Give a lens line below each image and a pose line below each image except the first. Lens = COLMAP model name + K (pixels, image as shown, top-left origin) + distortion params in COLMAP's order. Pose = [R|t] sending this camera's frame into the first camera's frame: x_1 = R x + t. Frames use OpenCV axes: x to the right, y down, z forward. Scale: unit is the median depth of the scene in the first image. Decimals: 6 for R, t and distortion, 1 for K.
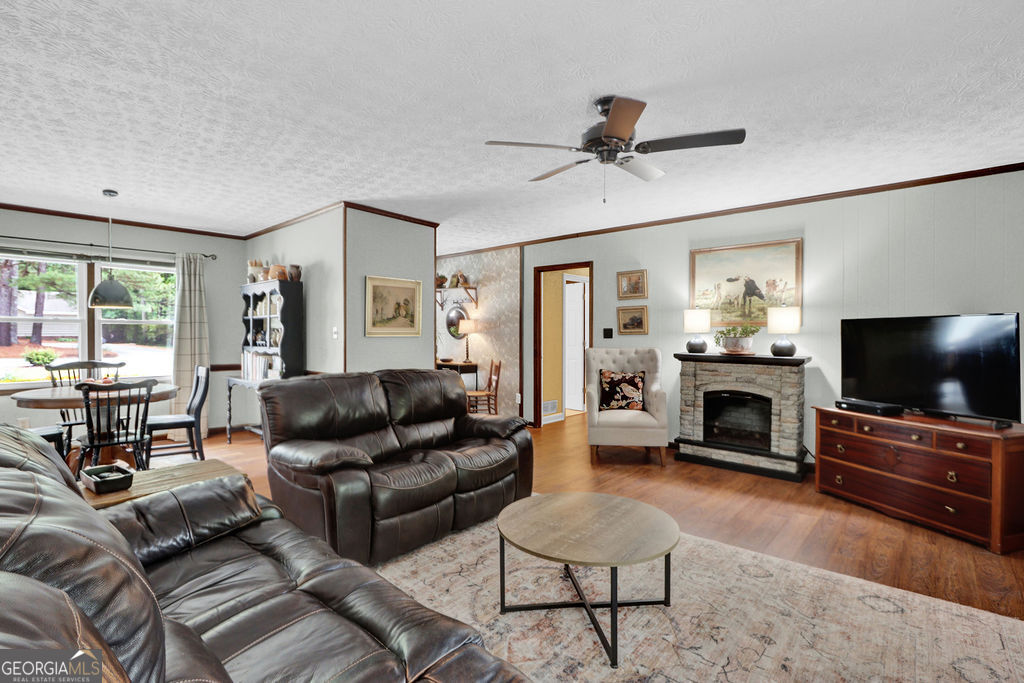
lens RADIAL K [[483.1, 0, 503.5], [0, 483.1, 339.6], [0, 0, 1]] dist [-0.001741, 0.000589]
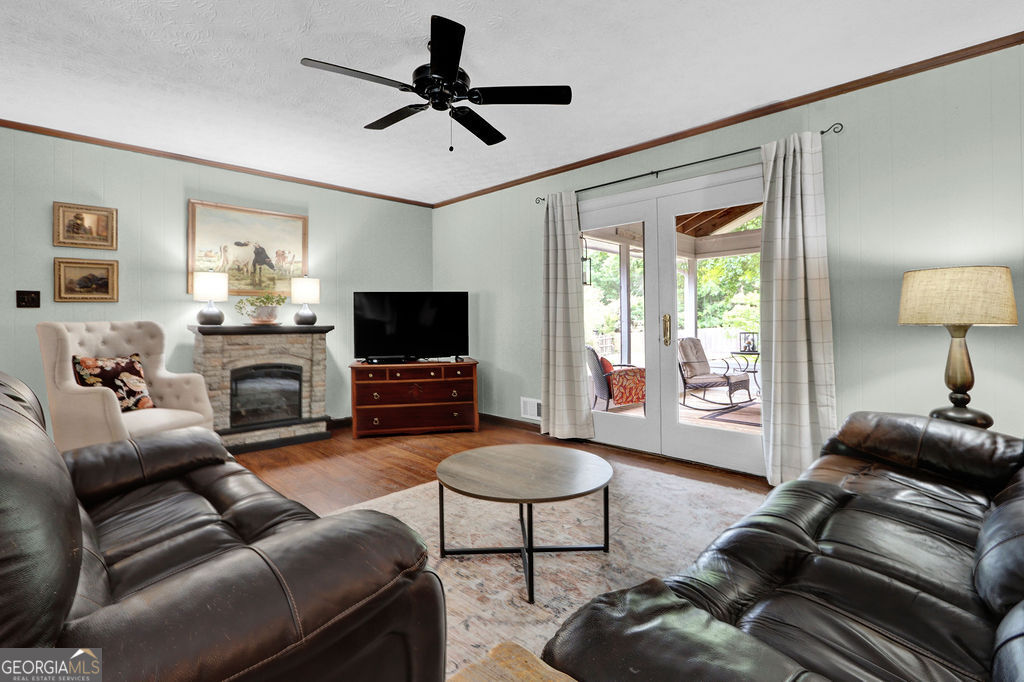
lens RADIAL K [[480.8, 0, 510.5], [0, 480.8, 314.7], [0, 0, 1]] dist [-0.032728, 0.000026]
pose [[0.051924, 0.011057, 0.998590, -0.406904], [0.020147, 0.999724, -0.012117, 0.031101], [-0.998448, 0.020748, 0.051687, 0.469206]]
